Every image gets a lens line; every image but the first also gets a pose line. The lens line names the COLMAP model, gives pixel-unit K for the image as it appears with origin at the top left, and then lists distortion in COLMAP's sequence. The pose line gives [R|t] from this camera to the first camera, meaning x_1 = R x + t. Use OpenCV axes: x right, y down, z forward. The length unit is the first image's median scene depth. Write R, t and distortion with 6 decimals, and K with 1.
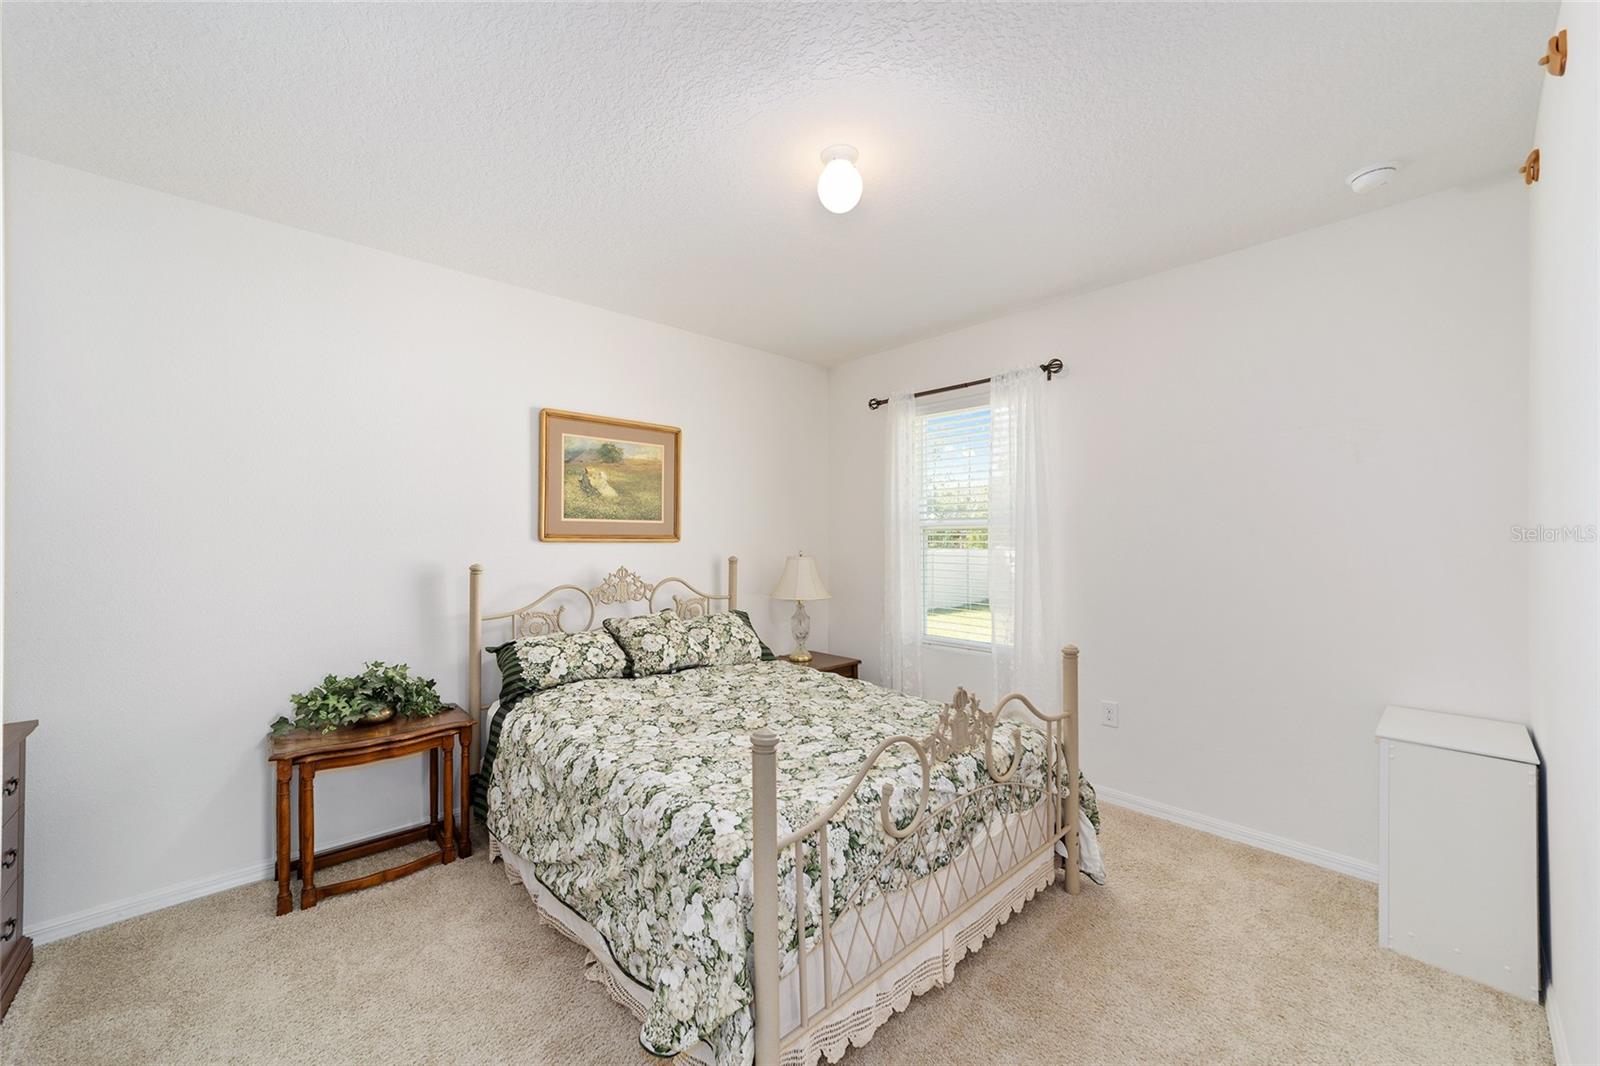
lens RADIAL K [[612.5, 0, 792.2], [0, 612.5, 535.2], [0, 0, 1]] dist [-0.018151, 0.009069]
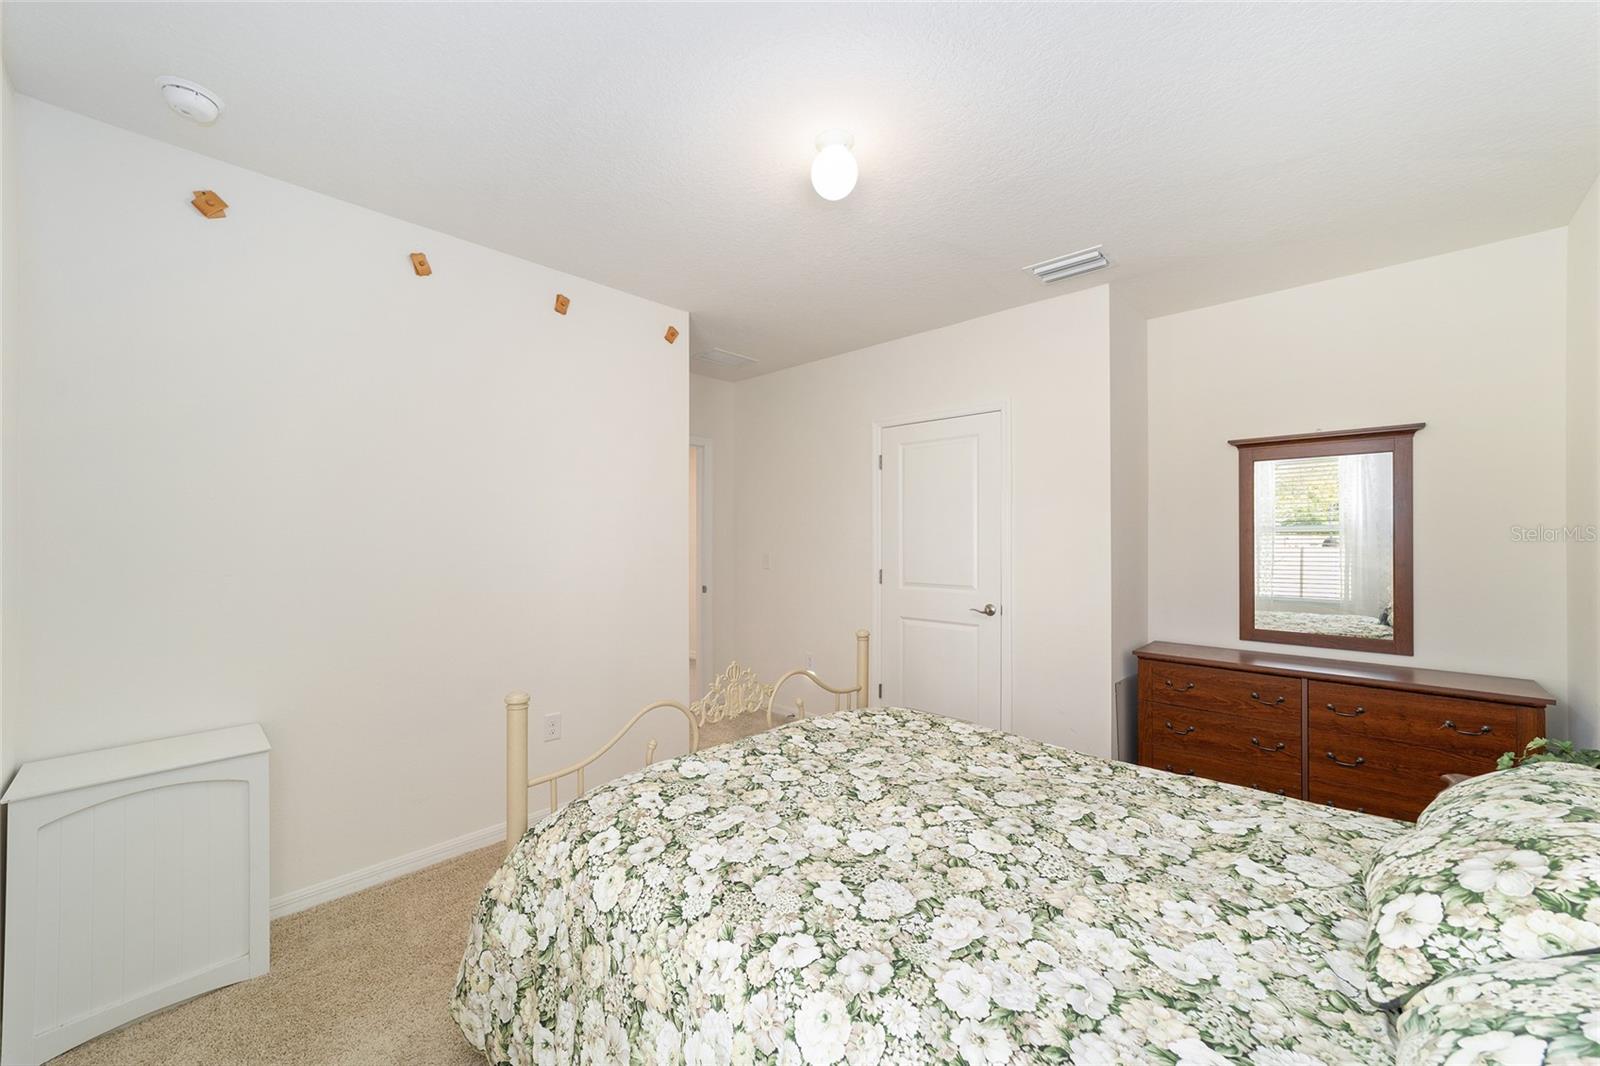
lens RADIAL K [[612.5, 0, 792.2], [0, 612.5, 535.2], [0, 0, 1]] dist [-0.018151, 0.009069]
pose [[-0.997875, 0.001289, -0.065144, -0.000278], [0.001628, 0.999985, -0.005146, 0.005087], [0.065136, -0.005241, -0.997863, 1.798550]]
